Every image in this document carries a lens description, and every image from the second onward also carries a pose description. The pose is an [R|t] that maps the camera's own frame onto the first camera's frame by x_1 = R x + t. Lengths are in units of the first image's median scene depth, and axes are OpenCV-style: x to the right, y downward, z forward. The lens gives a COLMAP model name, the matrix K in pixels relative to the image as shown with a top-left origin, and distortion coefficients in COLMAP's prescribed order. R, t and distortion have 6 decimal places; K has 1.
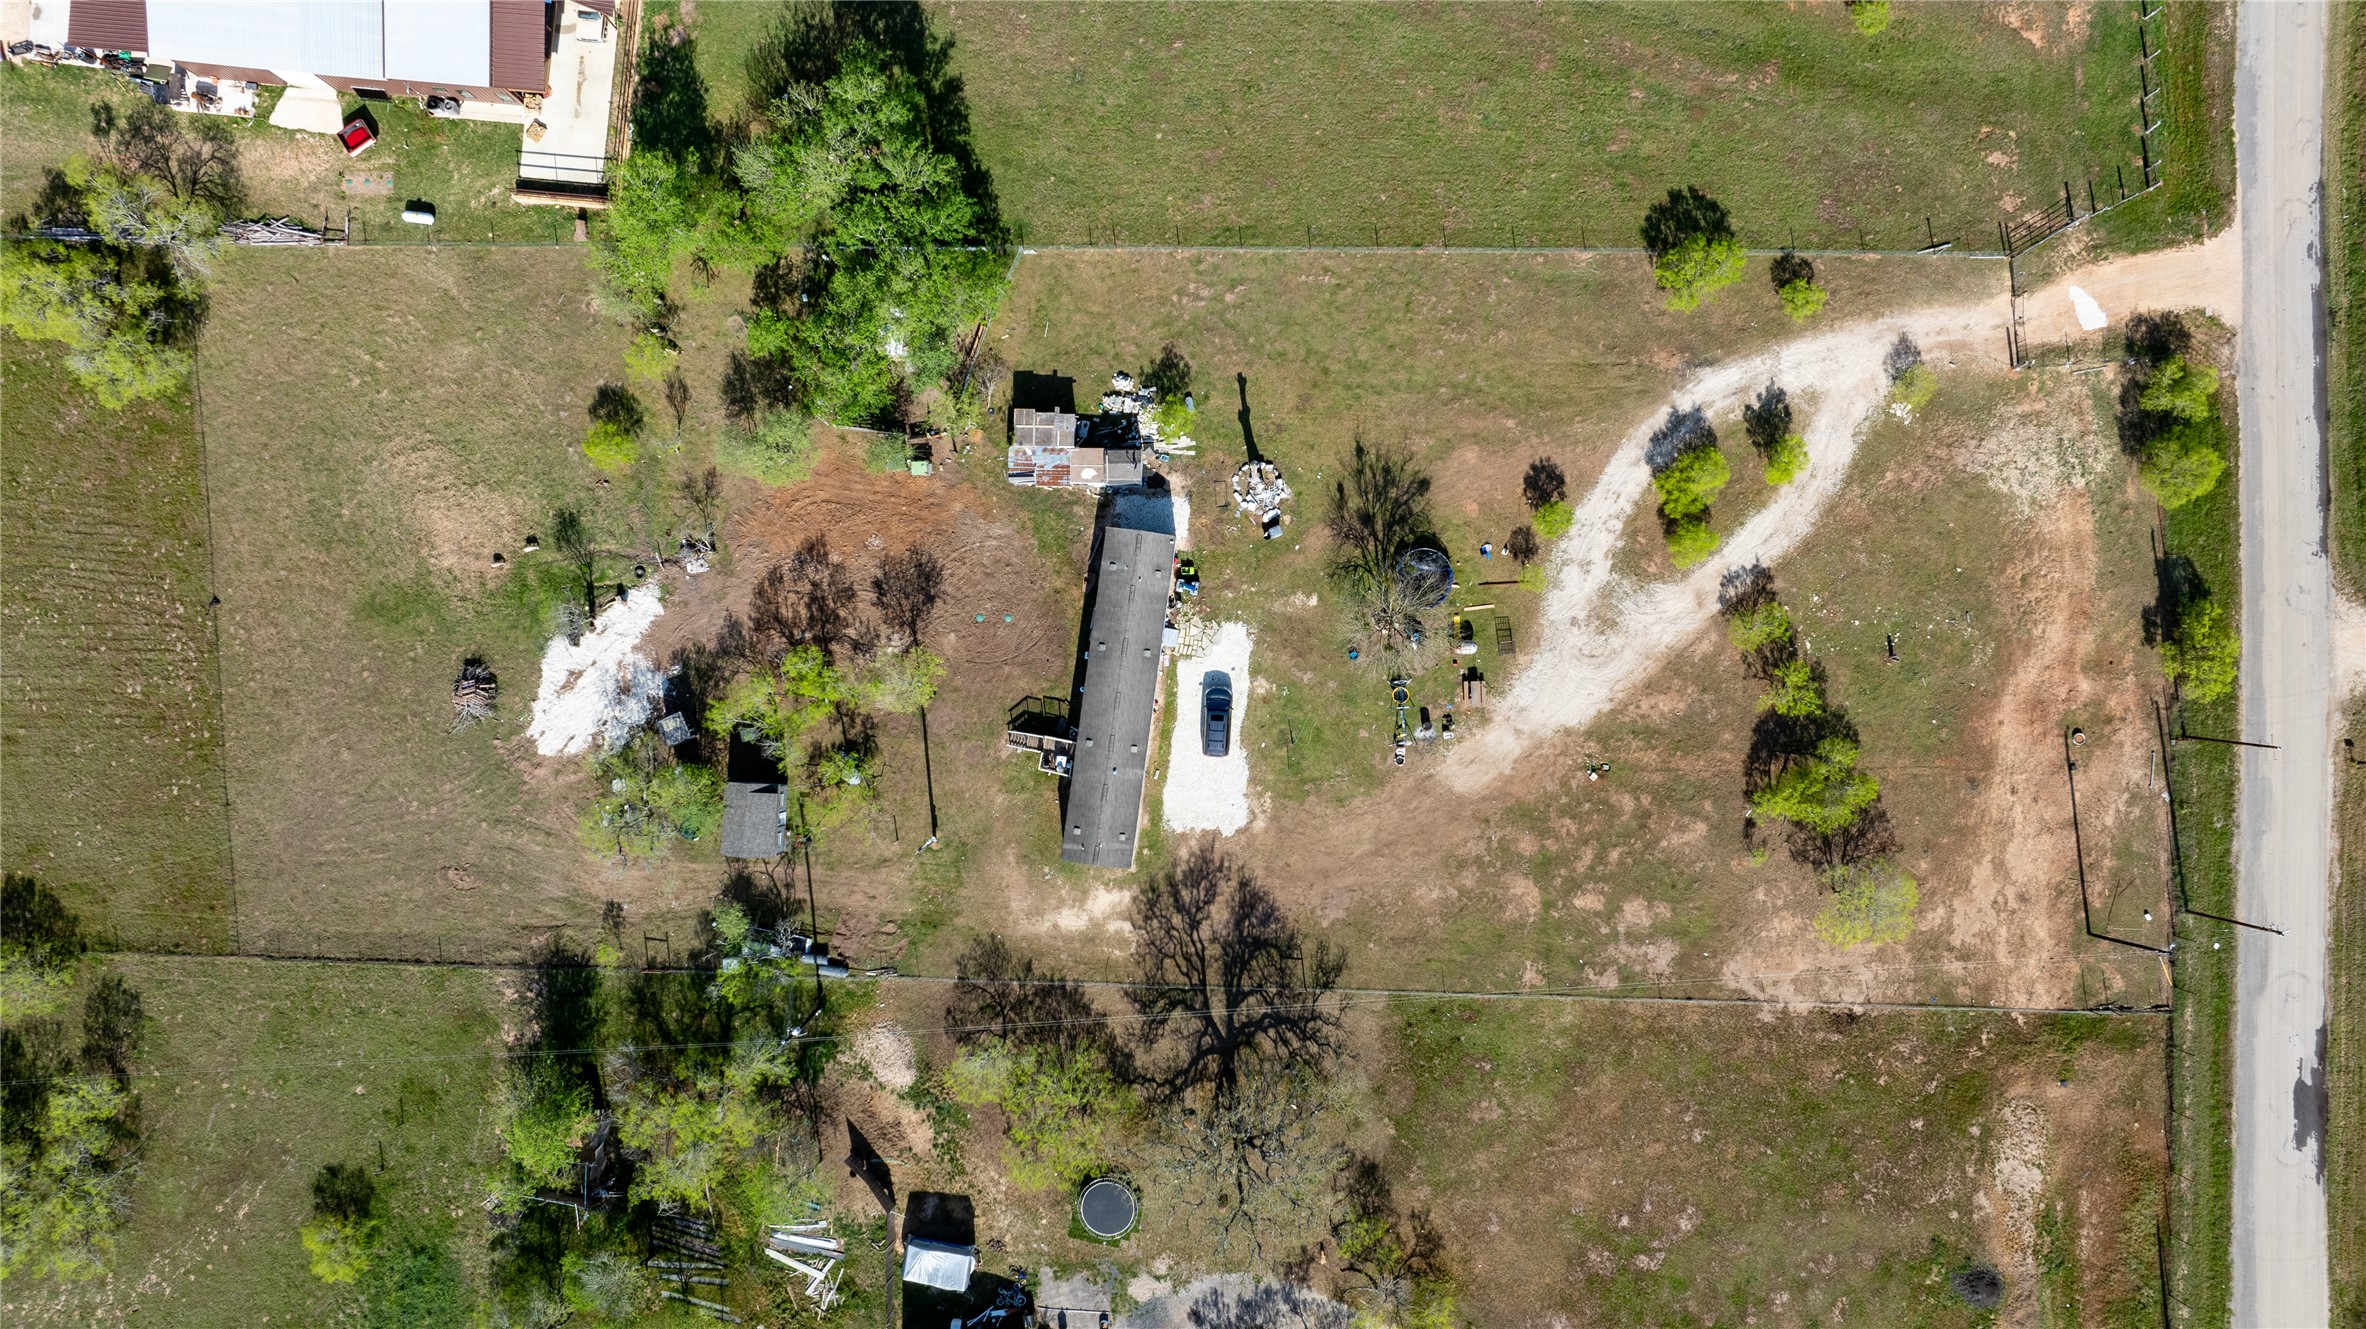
lens RADIAL K [[1666.6, 0, 1183.0], [0, 1666.6, 664.5], [0, 0, 1]] dist [-0.030591, 0.023701]
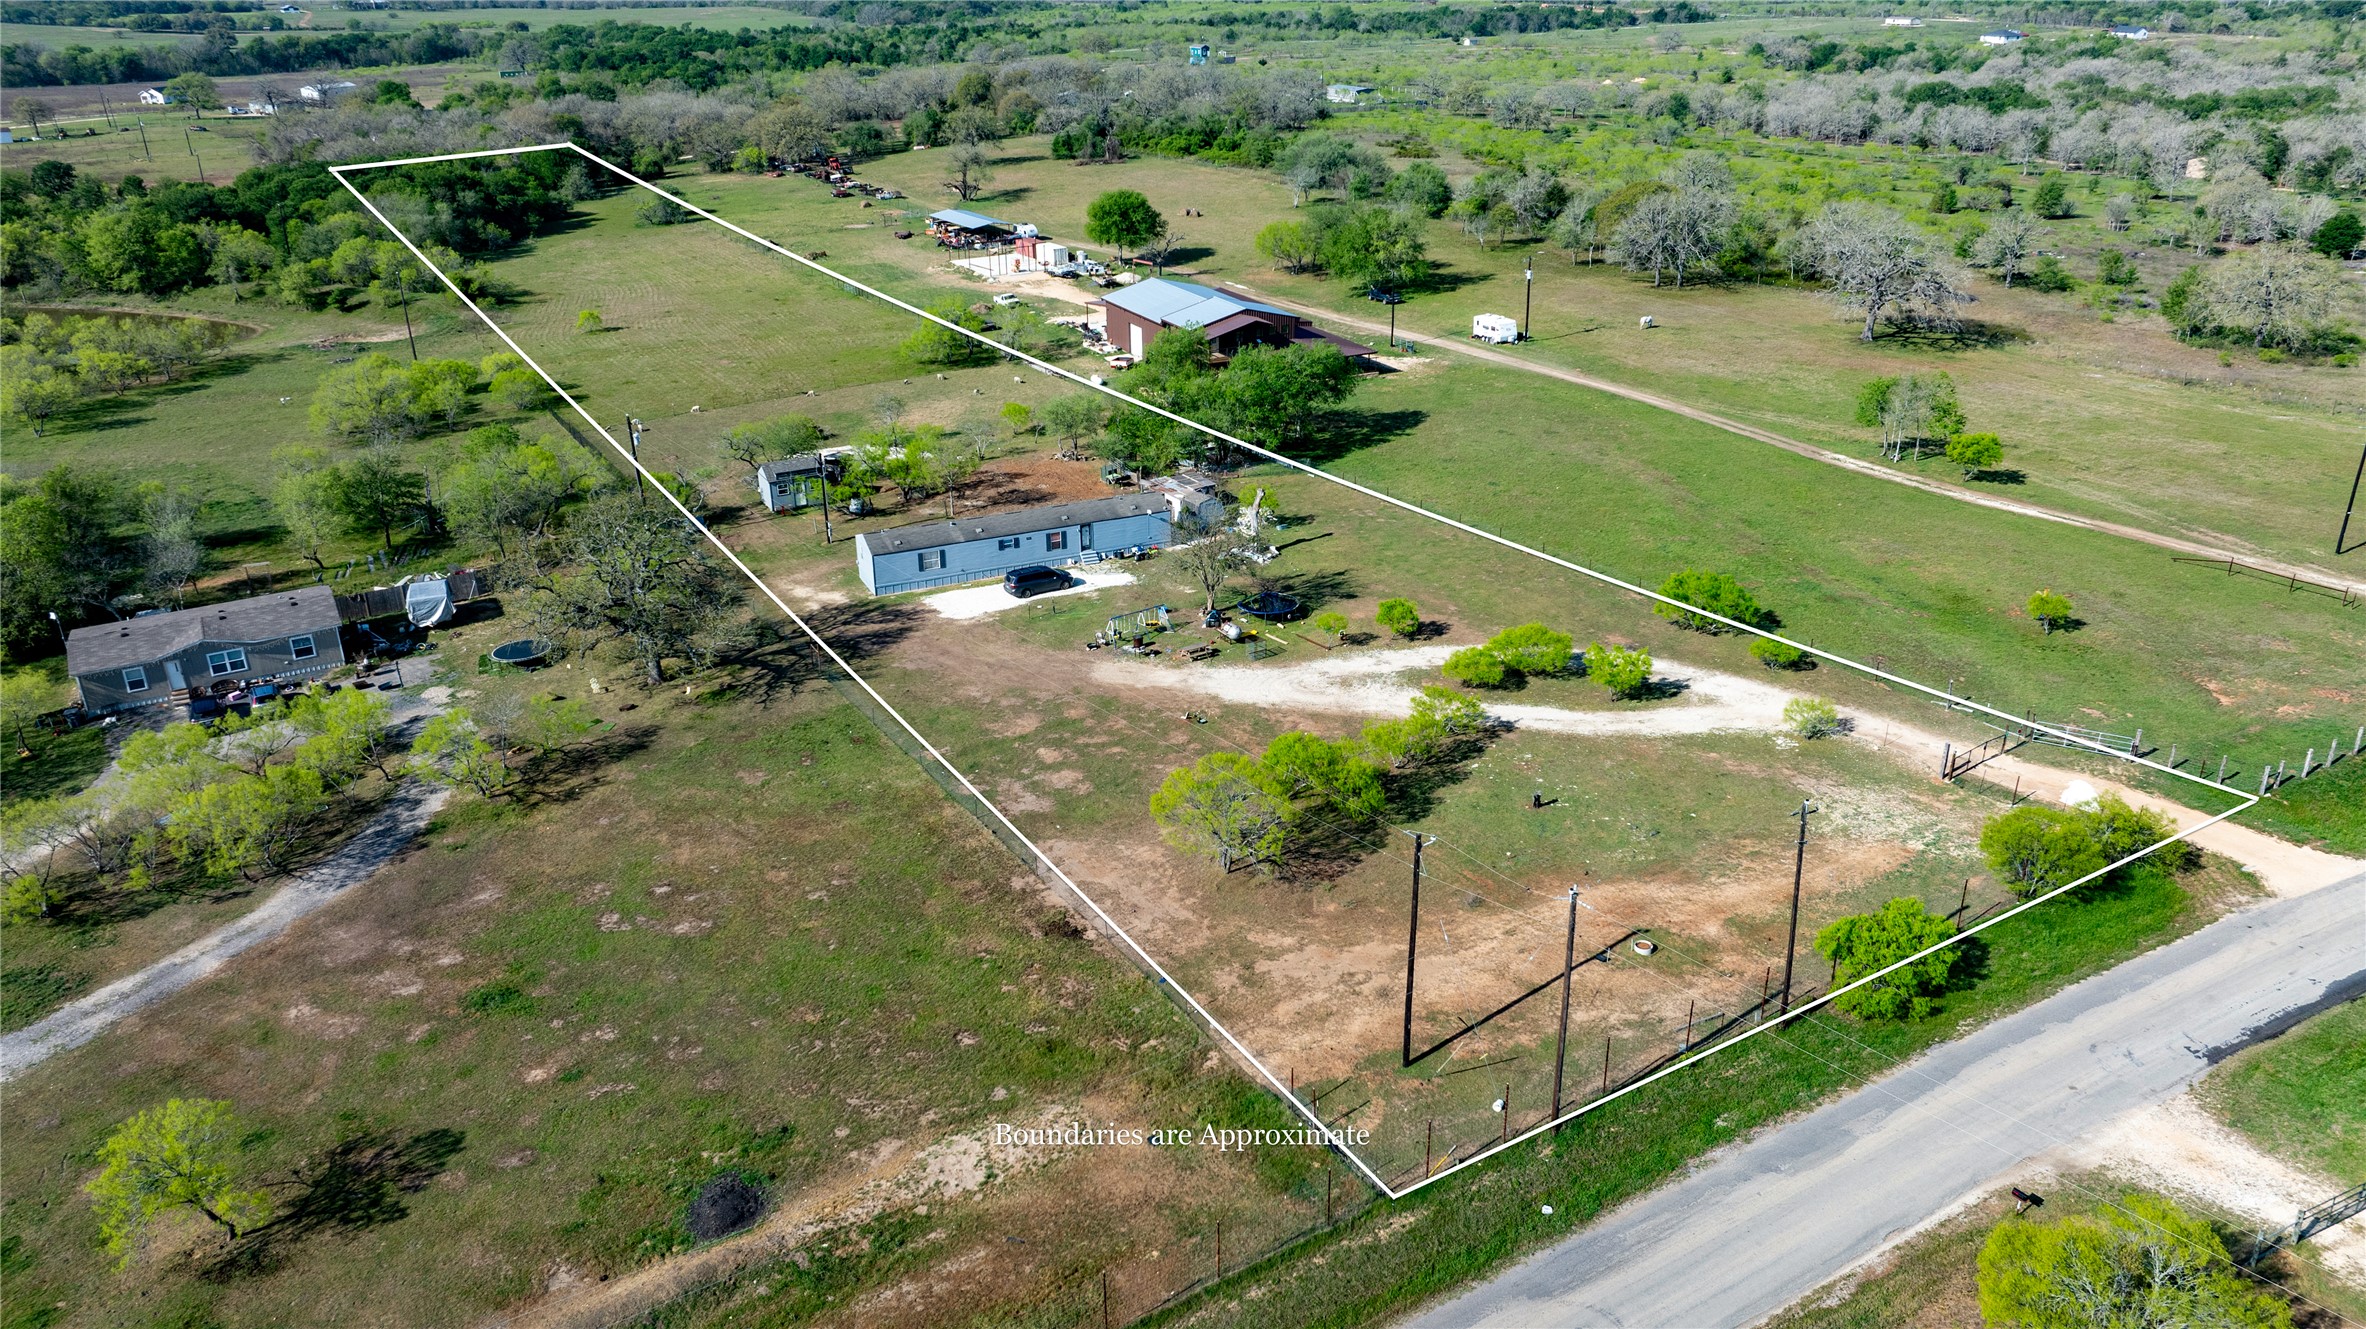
lens RADIAL K [[1666.6, 0, 1183.0], [0, 1666.6, 664.5], [0, 0, 1]] dist [-0.030591, 0.023701]
pose [[0.522319, 0.340149, -0.781973, 0.890028], [-0.852450, 0.232599, -0.468217, 0.452832], [0.022623, 0.911151, 0.411451, 0.633536]]
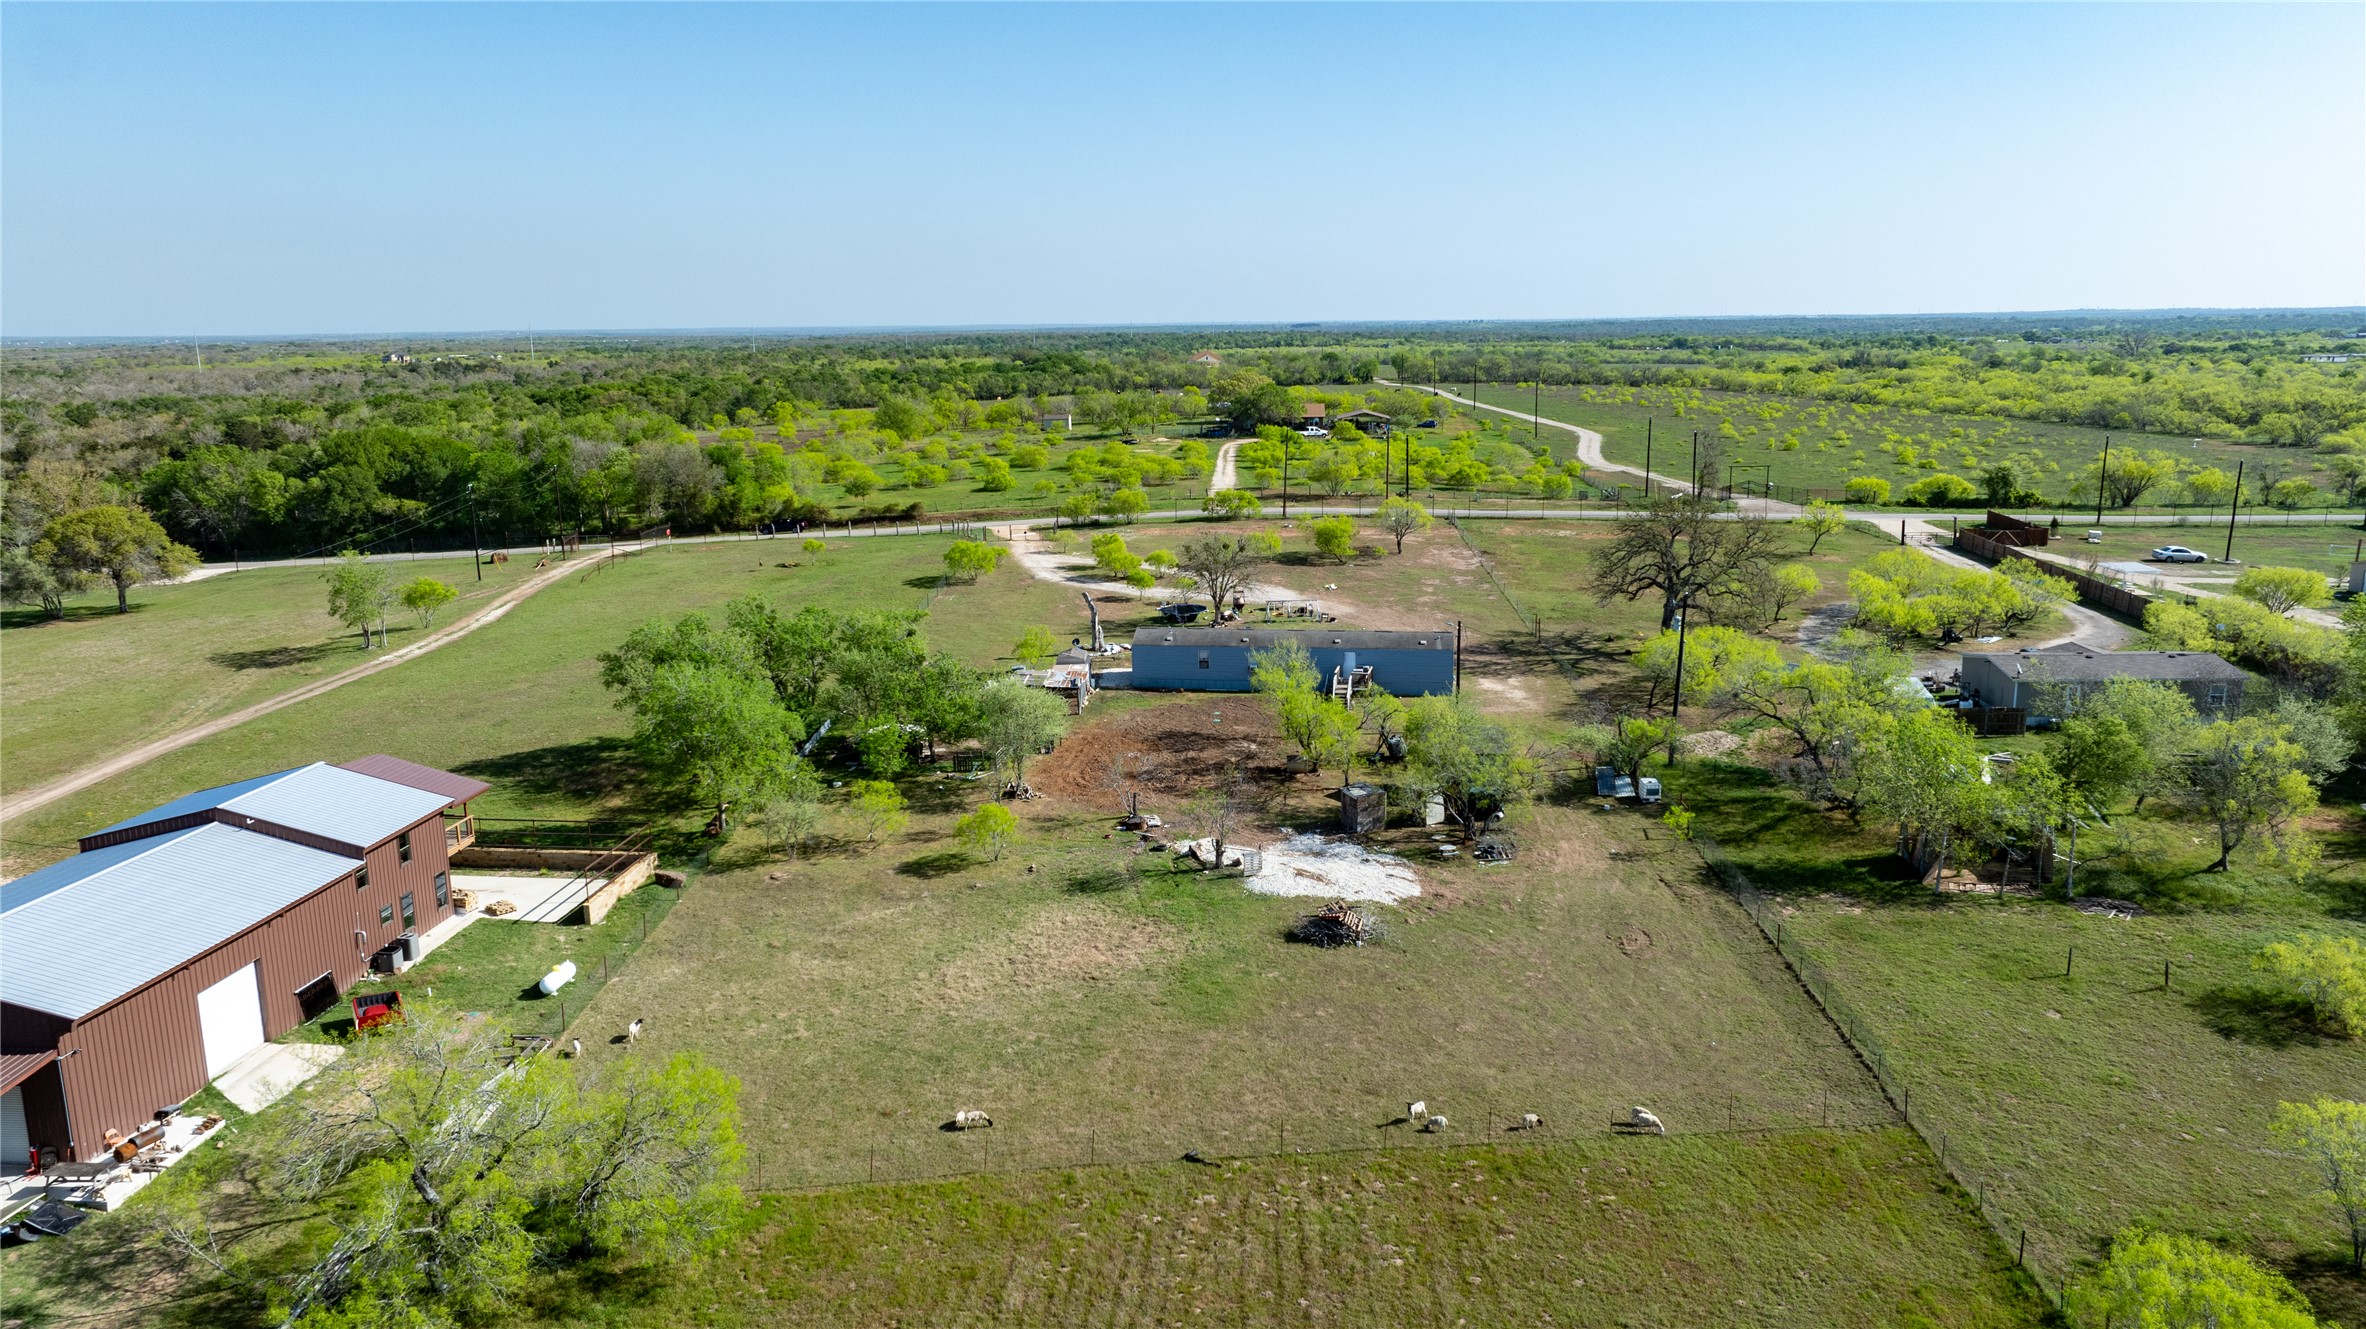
lens RADIAL K [[1666.3, 0, 1186.8], [0, 1666.3, 672.7], [0, 0, 1]] dist [-0.031941, 0.025226]
pose [[0.009914, -0.199643, 0.979819, -1.070617], [0.999948, 0.004482, -0.009204, -0.037113], [-0.002554, 0.979858, 0.199677, 0.800692]]
